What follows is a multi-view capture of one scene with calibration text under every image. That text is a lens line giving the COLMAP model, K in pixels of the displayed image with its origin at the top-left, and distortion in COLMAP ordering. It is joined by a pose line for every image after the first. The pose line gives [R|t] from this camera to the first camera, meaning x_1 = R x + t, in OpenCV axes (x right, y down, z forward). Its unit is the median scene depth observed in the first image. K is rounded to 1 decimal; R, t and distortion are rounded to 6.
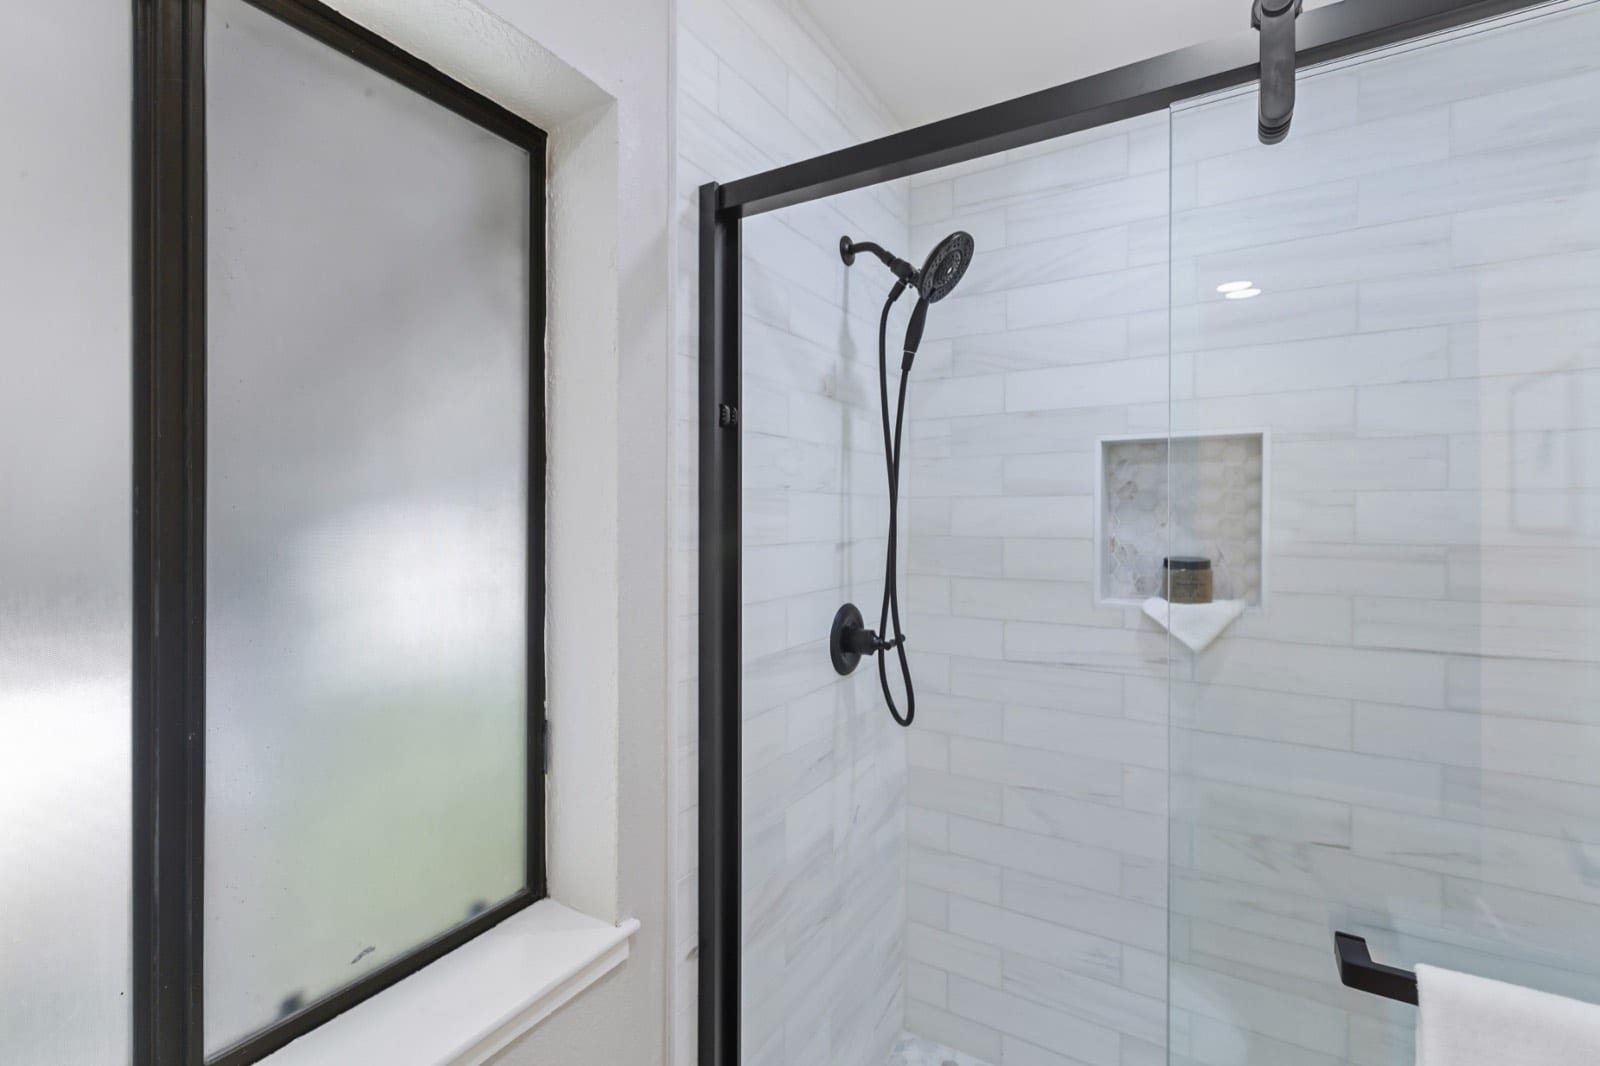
lens RADIAL K [[713.0, 0, 800.0], [0, 713.0, 525.1], [0, 0, 1]] dist [0.001788, 0.000309]
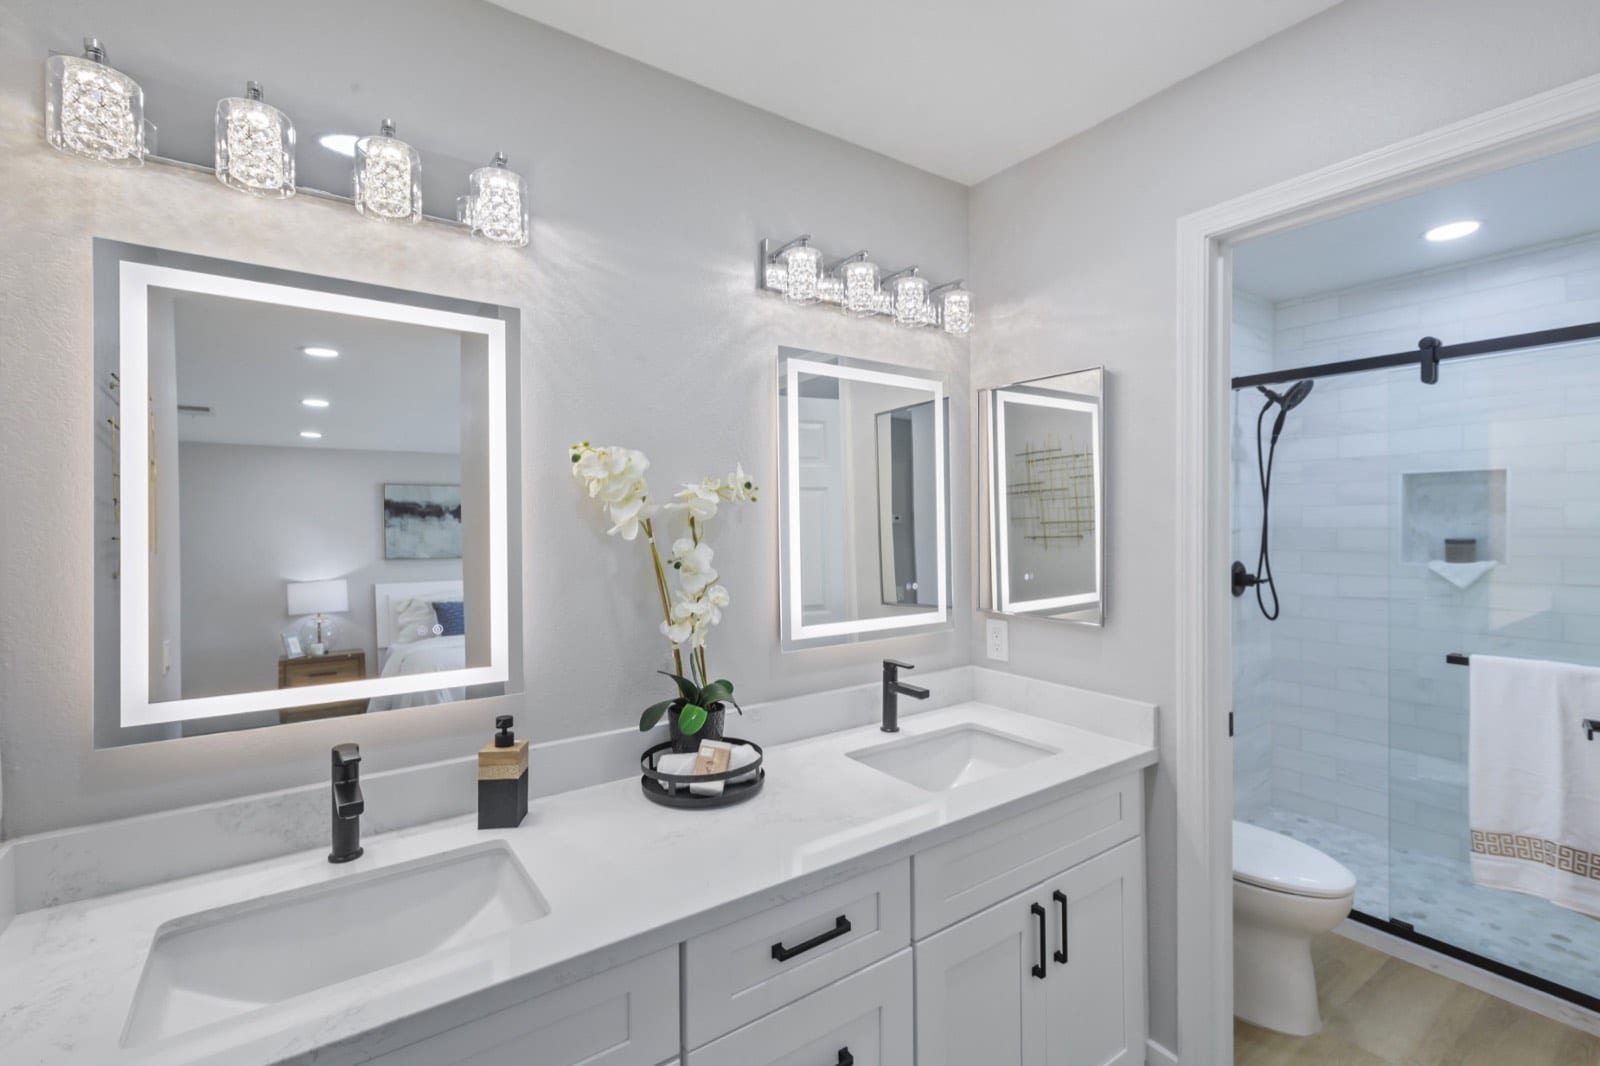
lens RADIAL K [[713.0, 0, 798.8], [0, 713.0, 531.3], [0, 0, 1]] dist [0.001788, 0.000309]
pose [[0.908535, 0.000556, -0.417809, -0.216051], [-0.002983, 0.999982, -0.005157, 0.043291], [0.417798, 0.005932, 0.908520, -1.326801]]
